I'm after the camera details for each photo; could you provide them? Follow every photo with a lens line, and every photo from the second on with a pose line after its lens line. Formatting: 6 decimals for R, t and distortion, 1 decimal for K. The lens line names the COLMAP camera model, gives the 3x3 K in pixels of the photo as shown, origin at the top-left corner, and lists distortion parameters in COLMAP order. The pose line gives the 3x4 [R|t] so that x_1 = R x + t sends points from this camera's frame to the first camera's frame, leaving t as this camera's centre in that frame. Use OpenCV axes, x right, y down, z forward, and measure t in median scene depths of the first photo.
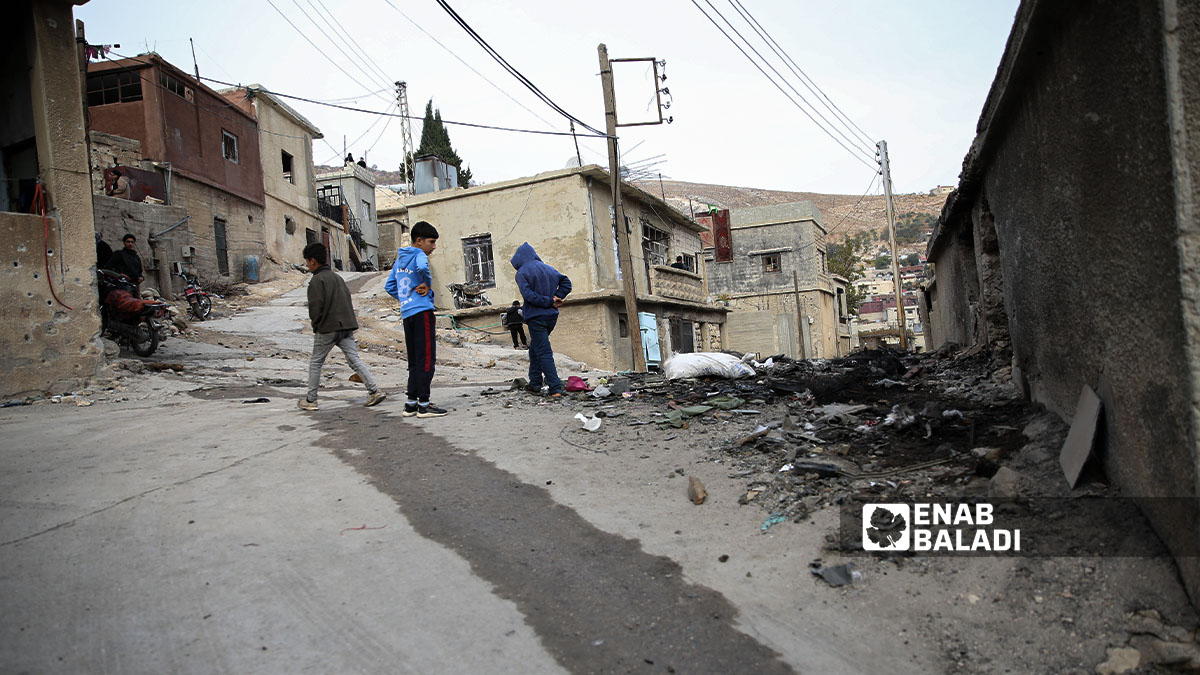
lens RADIAL K [[970.1, 0, 599.9], [0, 970.1, 340.6], [0, 0, 1]] dist [-0.015469, 0.007143]
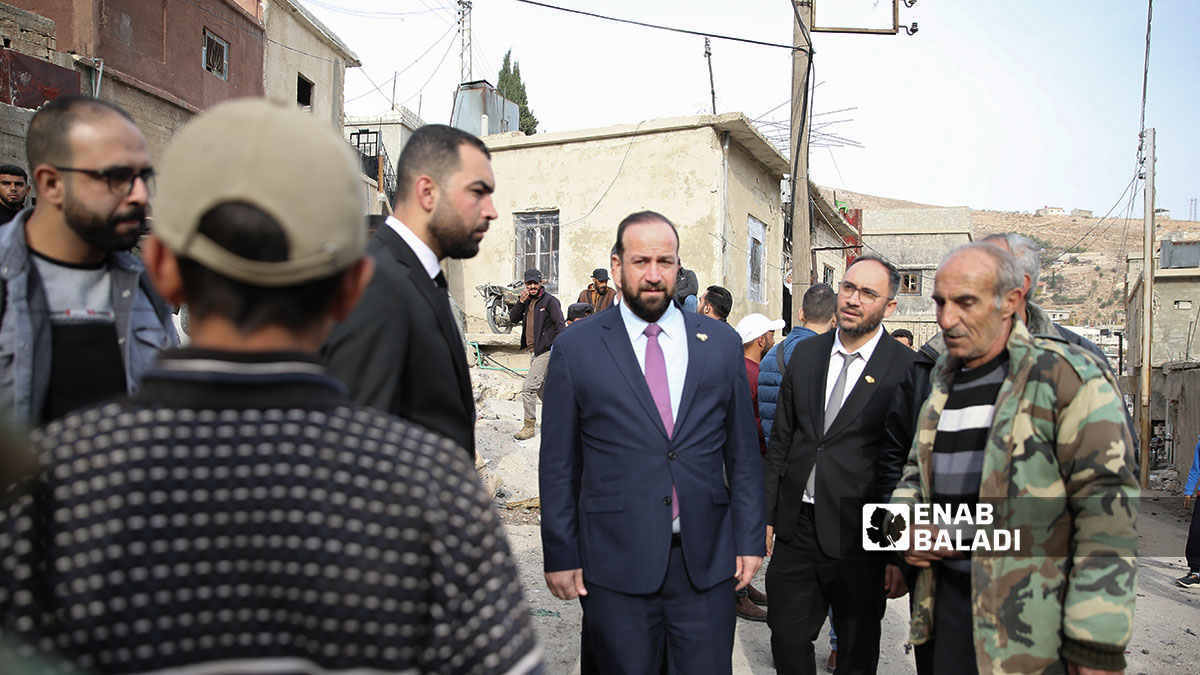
lens RADIAL K [[970.1, 0, 599.0], [0, 970.1, 333.2], [0, 0, 1]] dist [-0.015469, 0.007143]
pose [[0.992487, 0.104853, -0.063053, -0.035901], [-0.104323, 0.994475, 0.011649, -0.037212], [0.063926, -0.004984, 0.997942, 0.345208]]
